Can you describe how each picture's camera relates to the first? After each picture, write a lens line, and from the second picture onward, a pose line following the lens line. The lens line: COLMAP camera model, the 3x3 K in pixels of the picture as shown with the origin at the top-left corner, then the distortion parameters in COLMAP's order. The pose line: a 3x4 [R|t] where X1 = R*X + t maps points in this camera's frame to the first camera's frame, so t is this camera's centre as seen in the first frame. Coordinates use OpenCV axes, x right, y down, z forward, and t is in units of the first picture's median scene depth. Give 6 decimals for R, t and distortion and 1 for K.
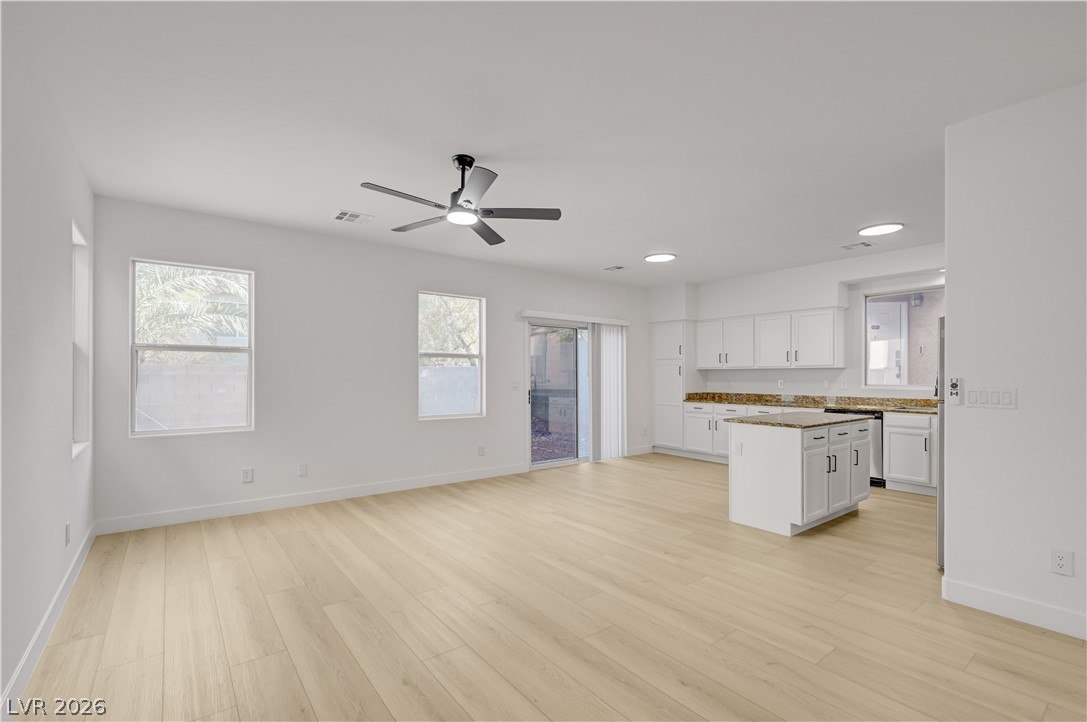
lens RADIAL K [[483.5, 0, 548.0], [0, 483.5, 374.9], [0, 0, 1]] dist [0.000727, 0.000060]
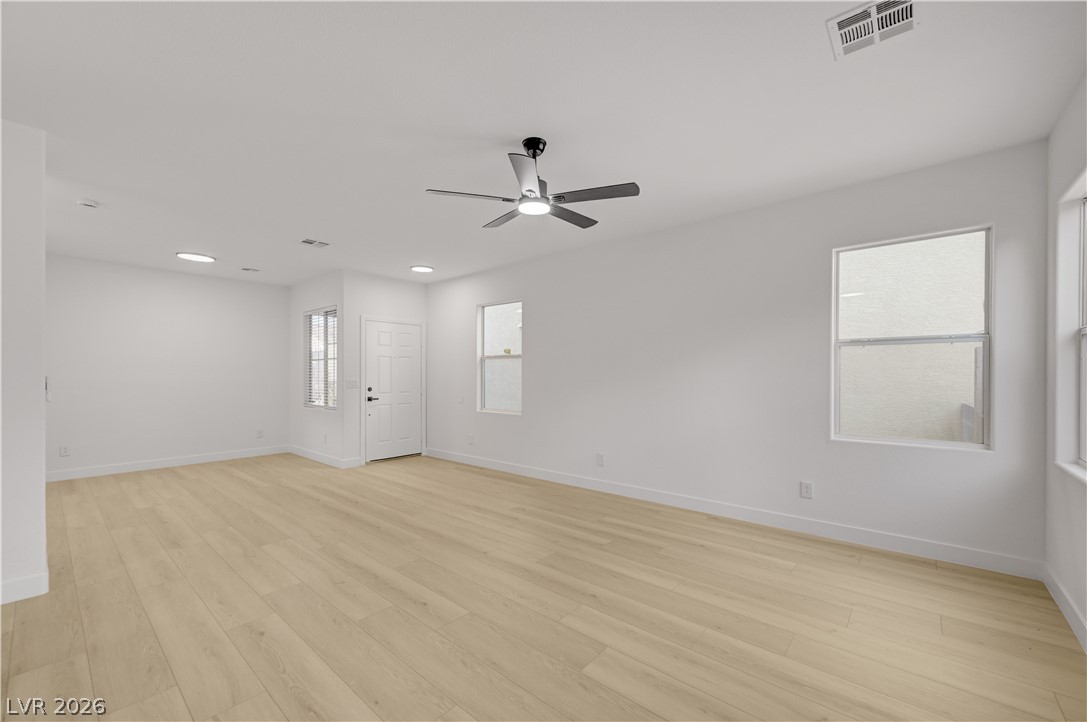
lens RADIAL K [[434.2, 0, 551.1], [0, 434.2, 377.3], [0, 0, 1]] dist [-0.001019, -0.000236]
pose [[-0.978859, 0.001471, -0.204533, -0.018072], [0.000508, 0.999989, 0.004761, 0.001790], [0.204537, 0.004557, -0.978848, 0.968931]]
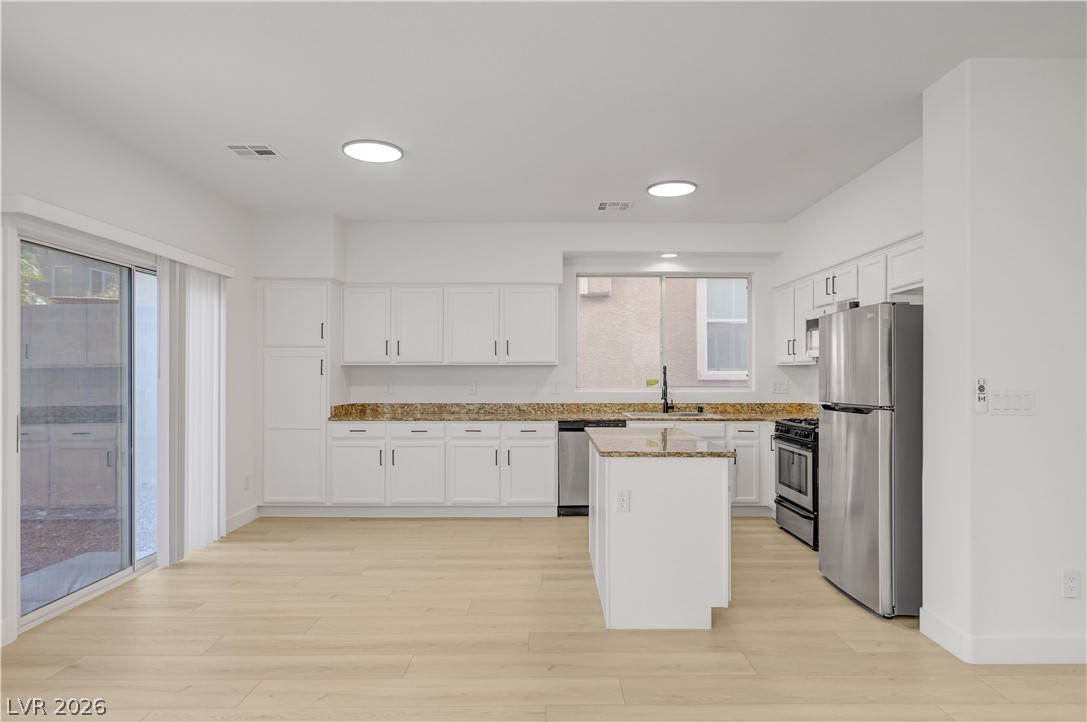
lens RADIAL K [[619.7, 0, 547.8], [0, 619.7, 372.7], [0, 0, 1]] dist [-0.002981, -0.000271]
pose [[0.613590, 0.003208, 0.789619, -0.175209], [-0.000743, 0.999994, -0.003485, 0.000166], [-0.789625, 0.001552, 0.613588, 0.423886]]
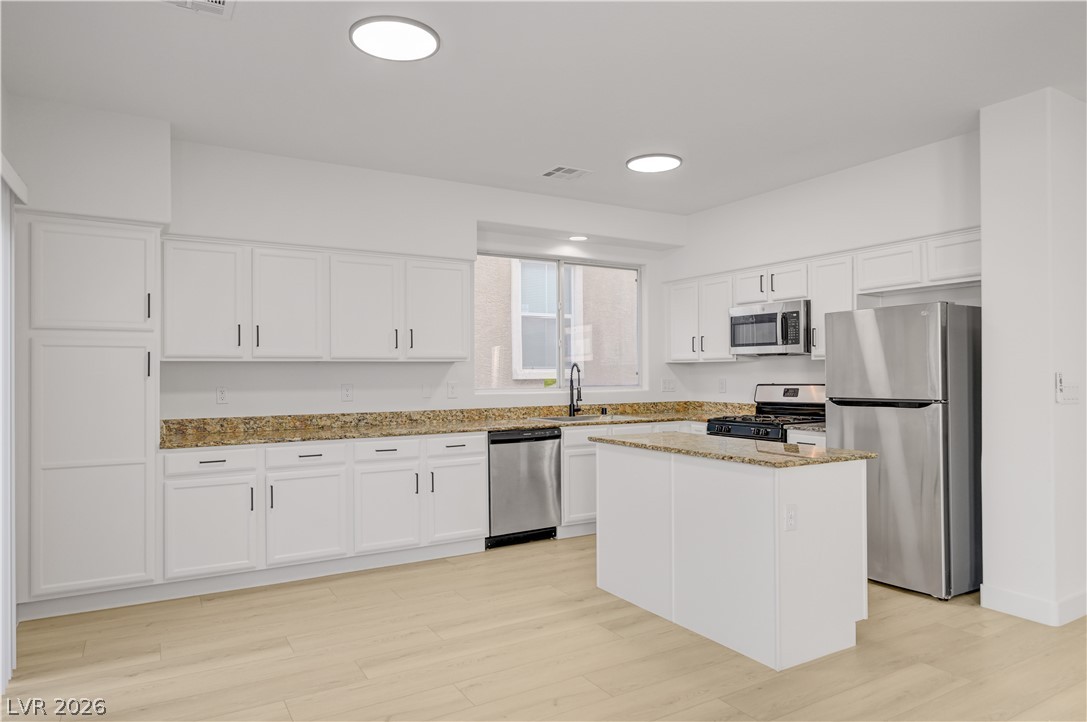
lens RADIAL K [[677.8, 0, 546.5], [0, 677.8, 374.6], [0, 0, 1]] dist [-0.004892, 0.000353]
pose [[0.127225, -0.001533, 0.991873, -0.230704], [0.007095, 0.999975, 0.000635, 0.001111], [-0.991849, 0.006957, 0.127232, 0.802672]]
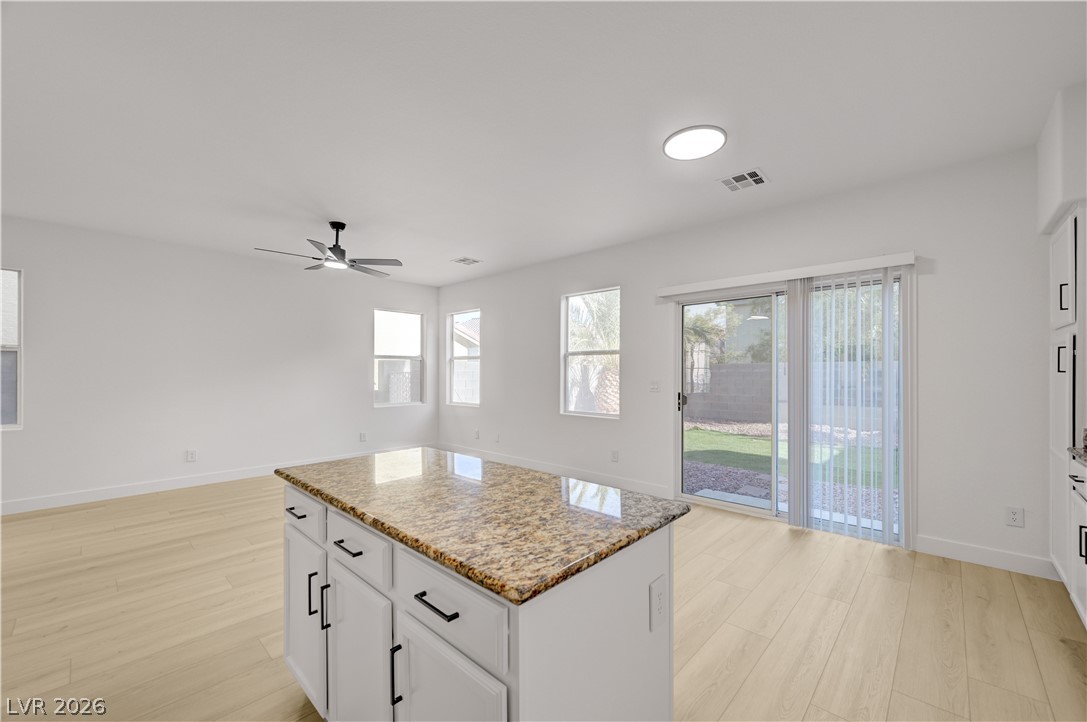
lens RADIAL K [[431.2, 0, 548.3], [0, 431.2, 369.1], [0, 0, 1]] dist [-0.001932, -0.000741]
pose [[0.161349, -0.009062, -0.986856, 0.636832], [0.000692, 0.999959, -0.009069, 0.001288], [0.986897, 0.000781, 0.161348, 0.747300]]
